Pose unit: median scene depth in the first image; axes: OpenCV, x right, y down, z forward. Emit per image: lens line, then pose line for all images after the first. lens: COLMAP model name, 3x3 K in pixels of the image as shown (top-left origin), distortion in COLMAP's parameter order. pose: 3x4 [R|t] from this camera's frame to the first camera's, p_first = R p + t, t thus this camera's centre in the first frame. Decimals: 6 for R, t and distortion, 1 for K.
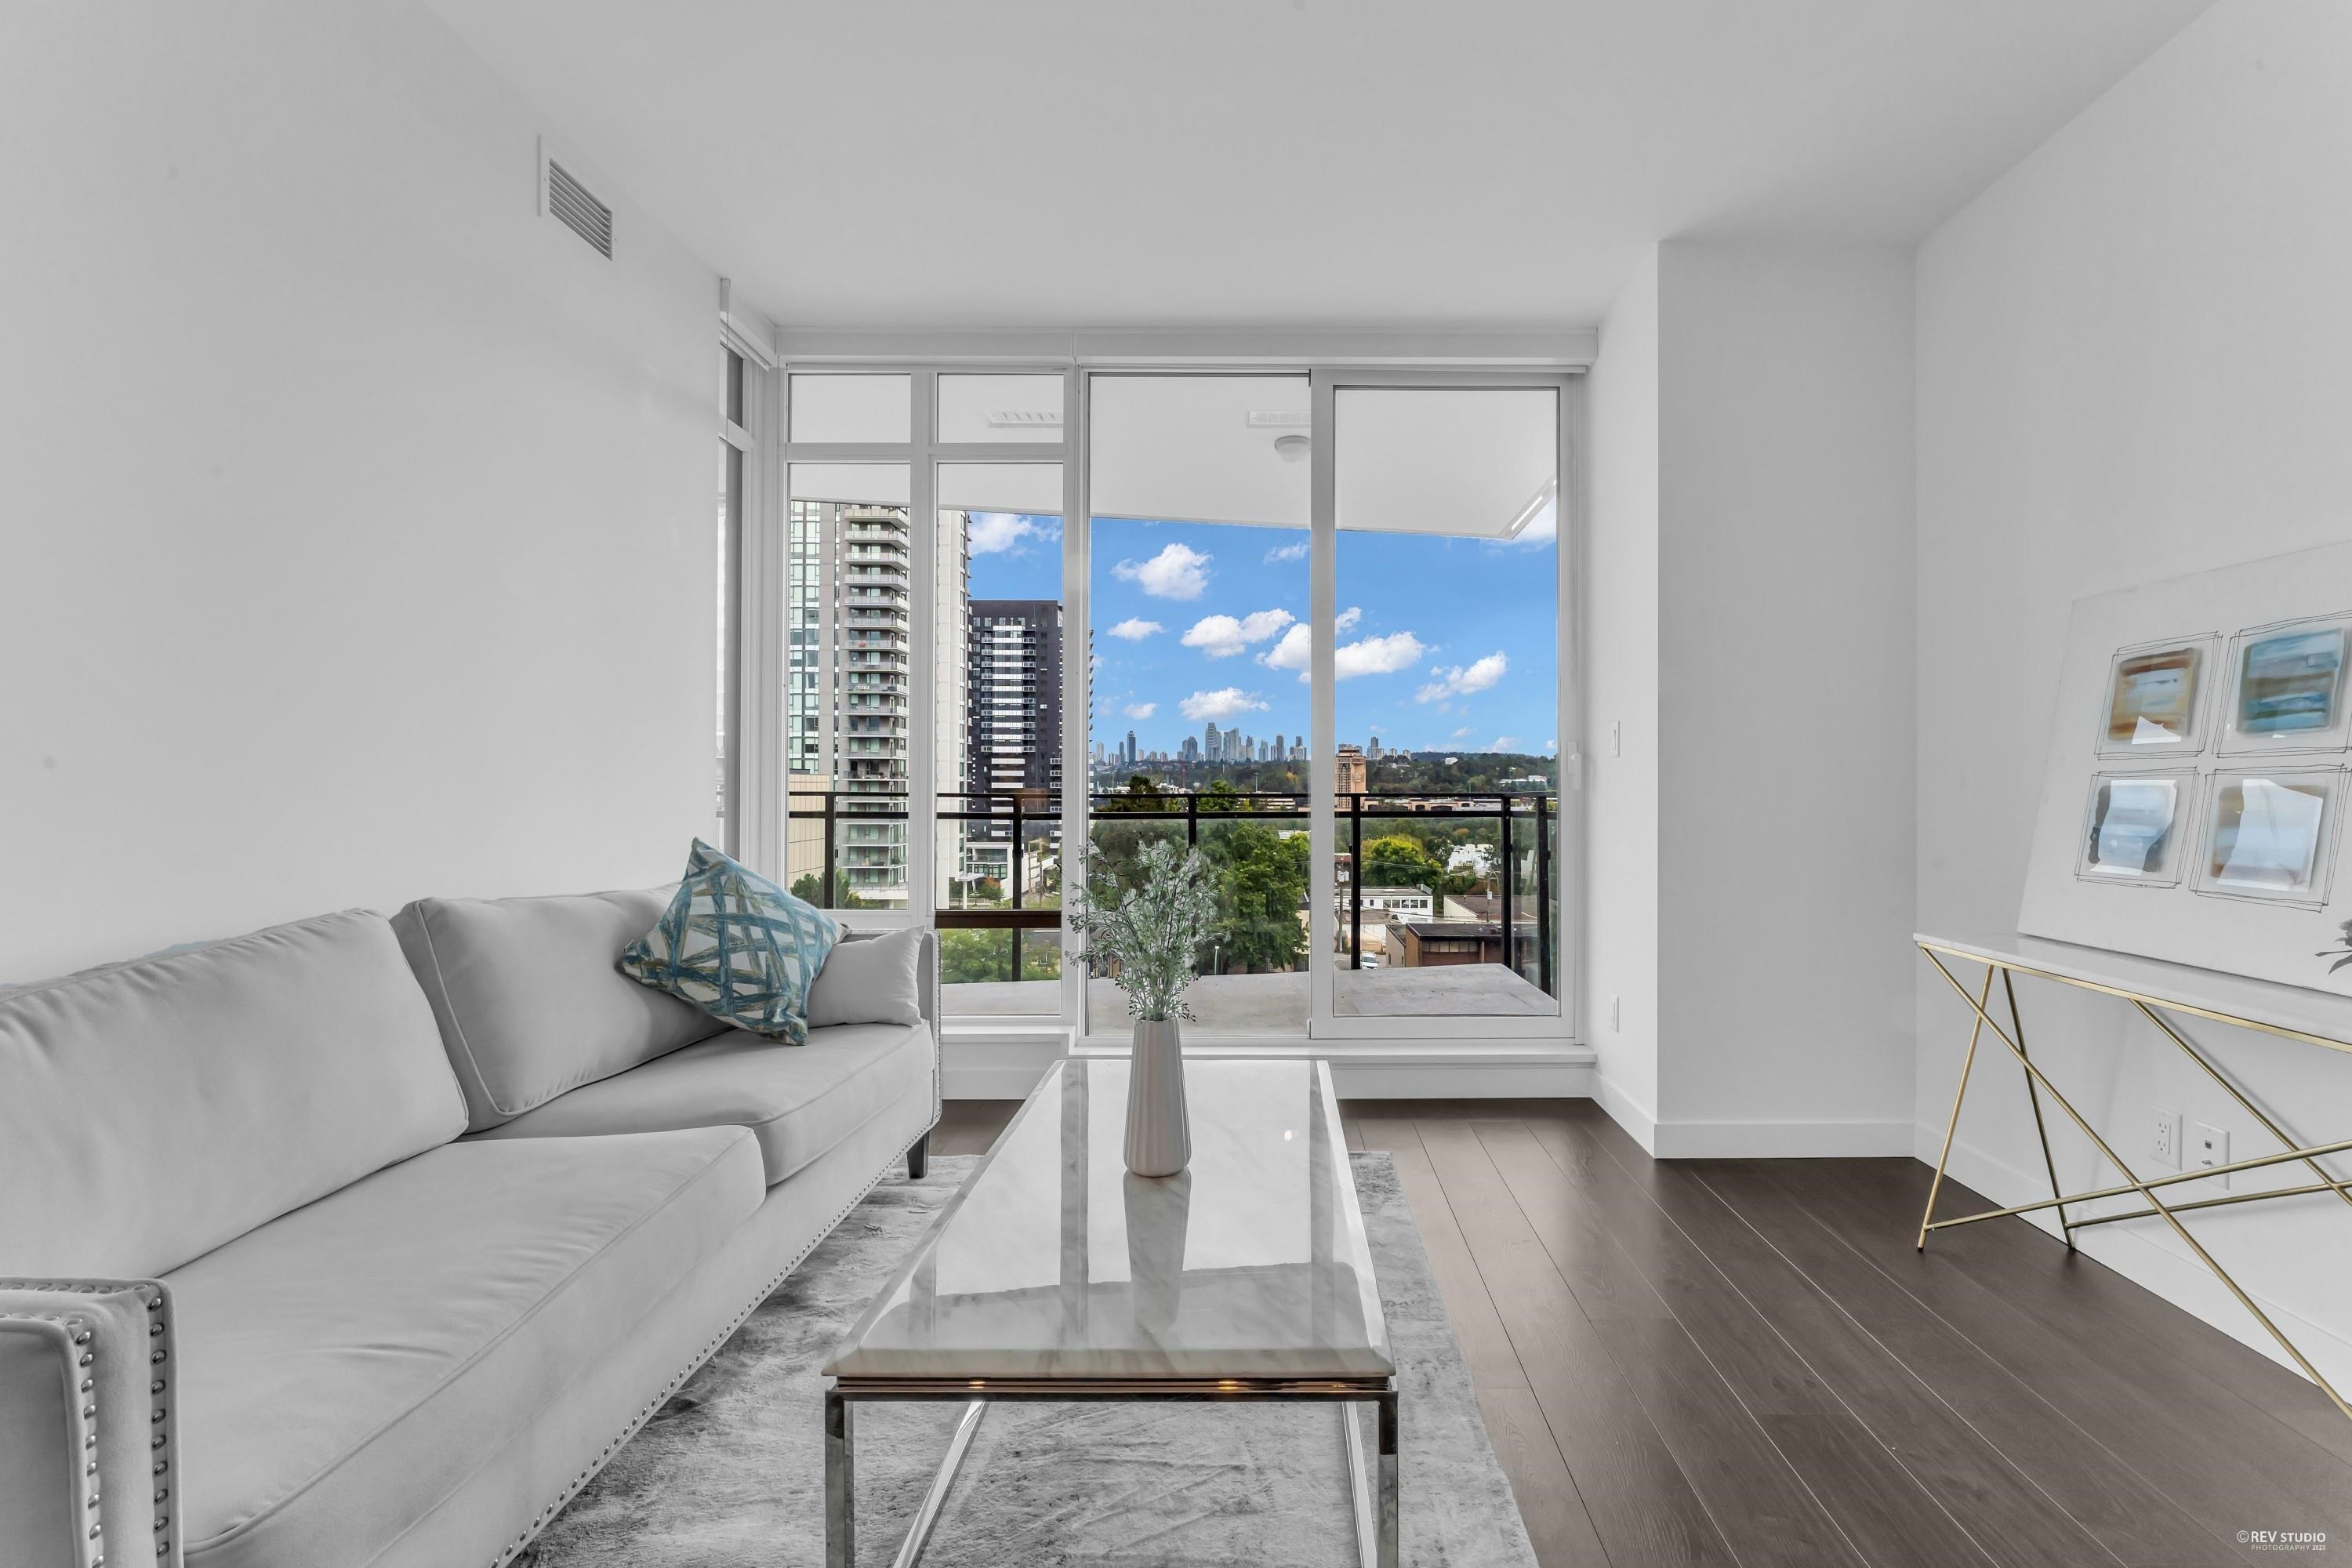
lens RADIAL K [[1025.2, 0, 1201.0], [0, 1025.2, 792.1], [0, 0, 1]] dist [-0.010736, -0.000424]
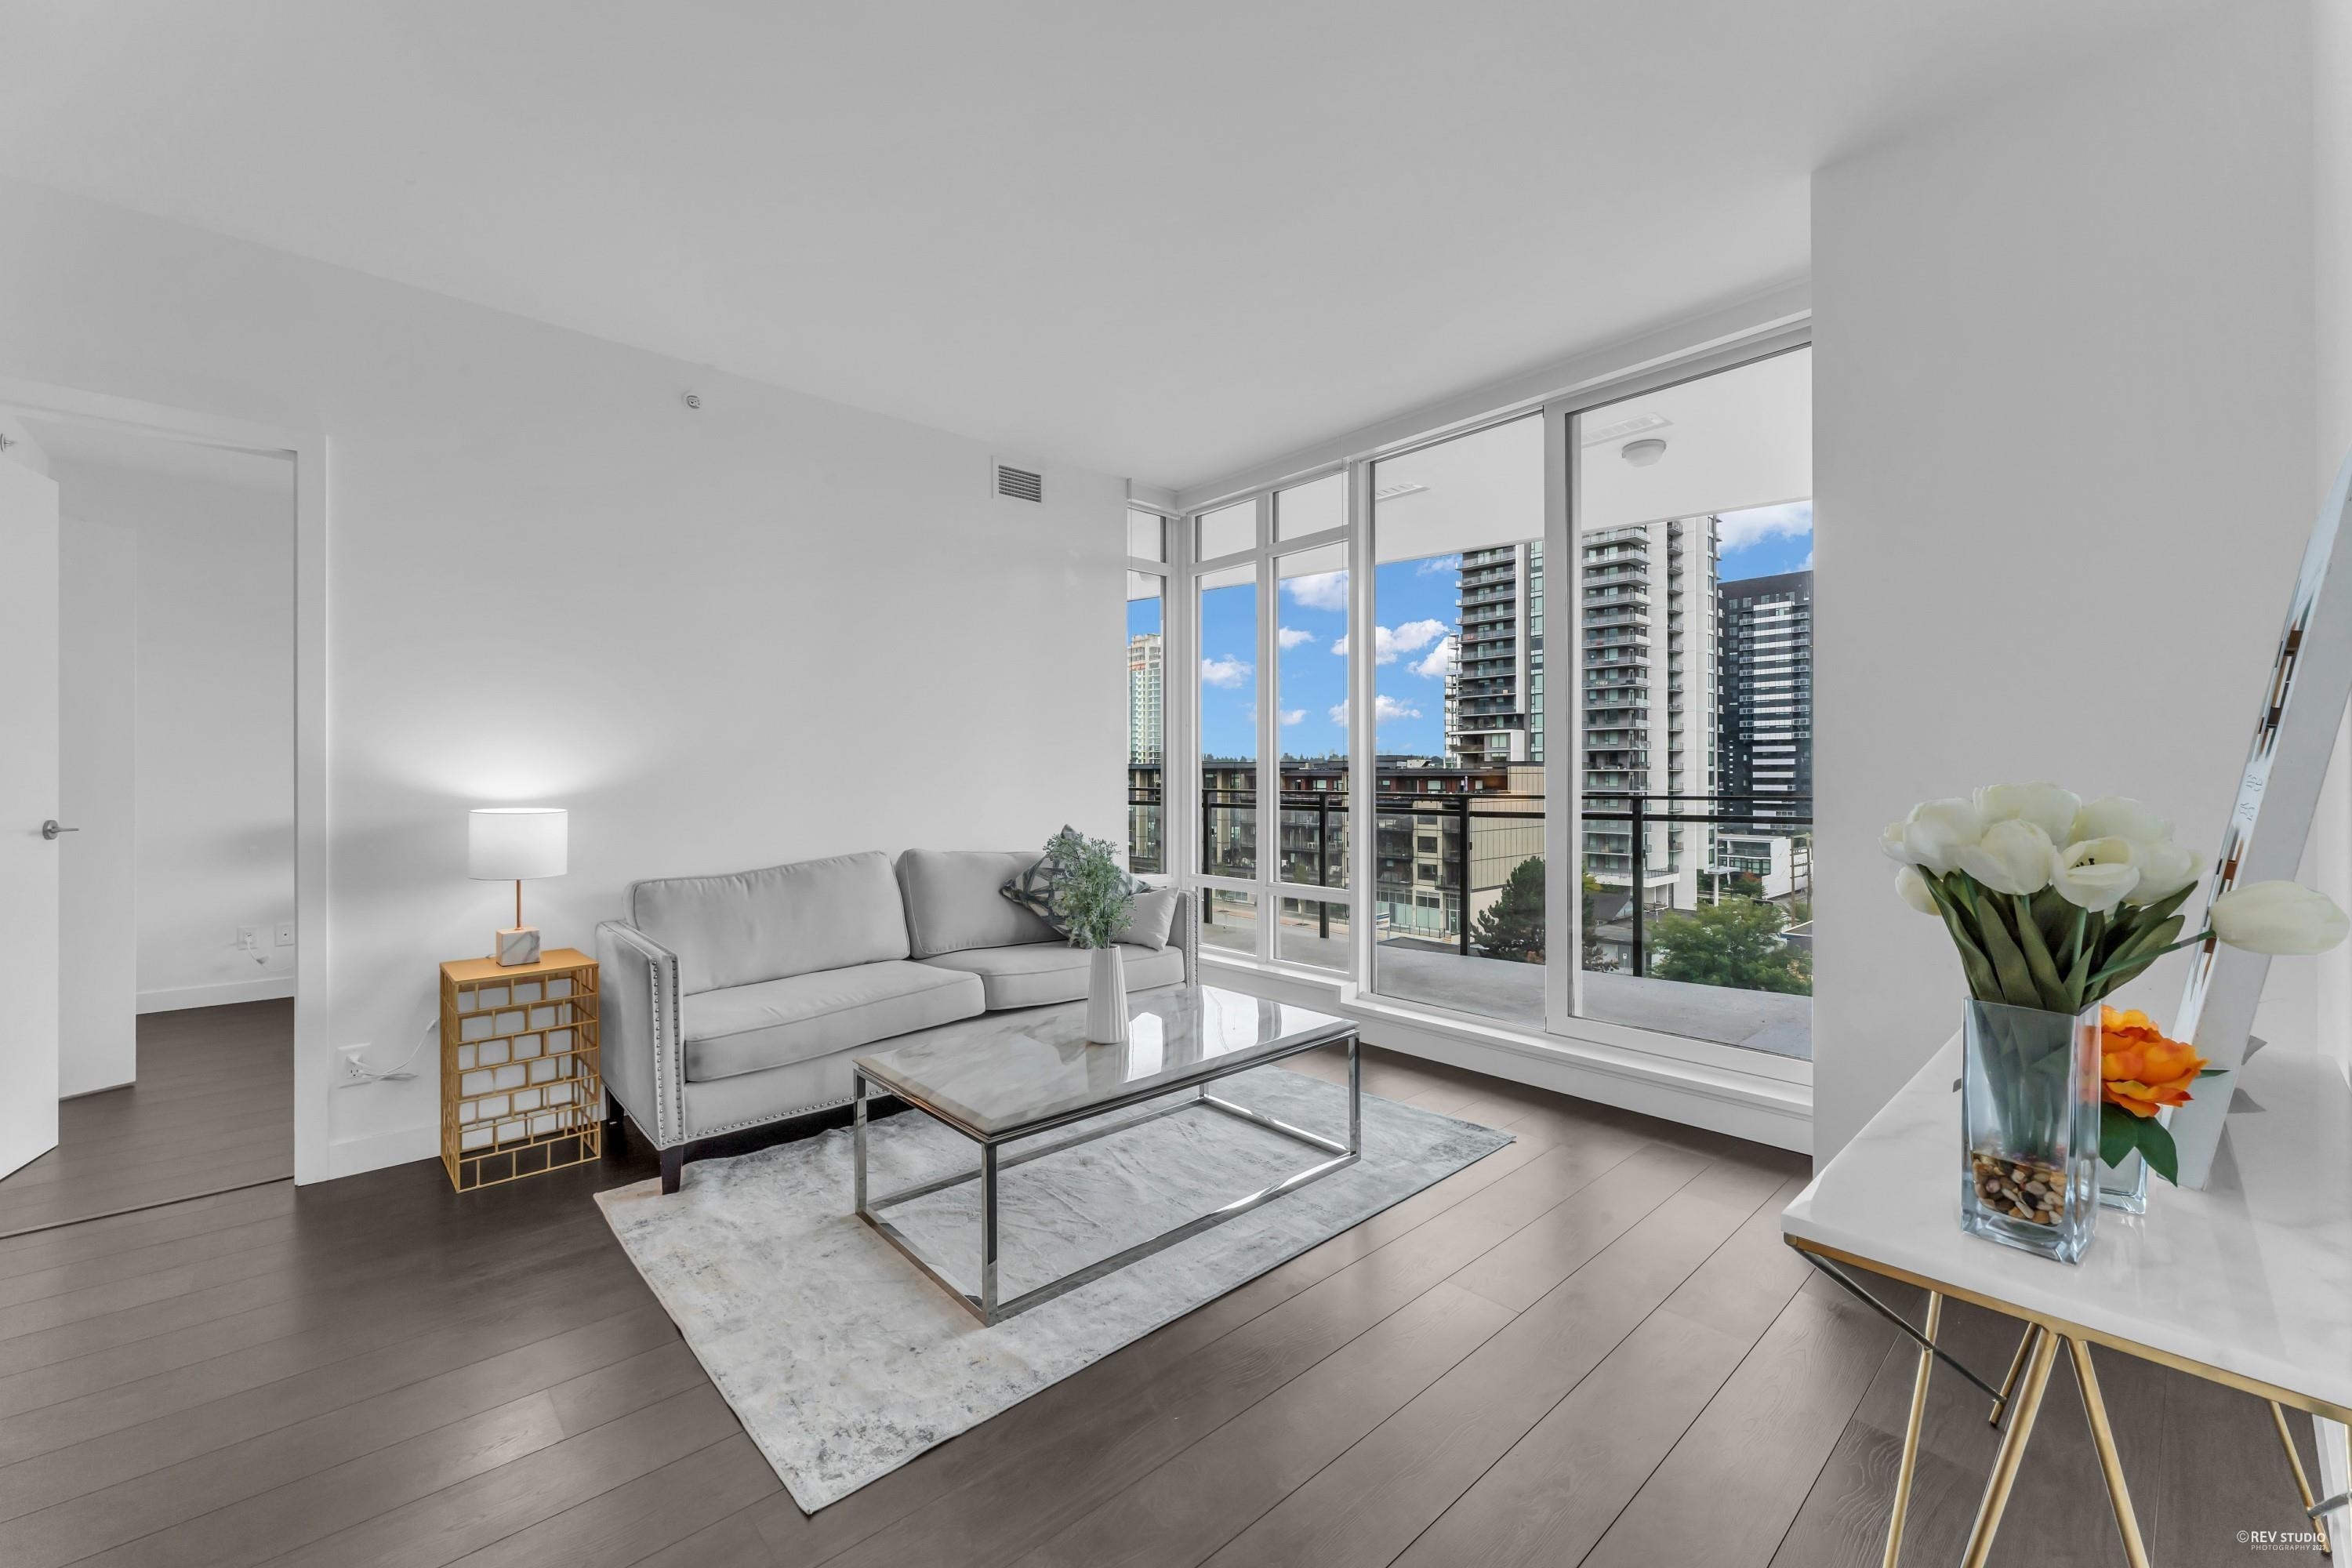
lens RADIAL K [[969.1, 0, 1159.5], [0, 969.1, 776.4], [0, 0, 1]] dist [-0.003358, -0.001296]
pose [[0.638597, -0.002601, -0.769537, 0.146917], [0.002377, 0.999996, -0.001408, -0.005790], [0.769538, -0.000931, 0.638600, 0.010865]]
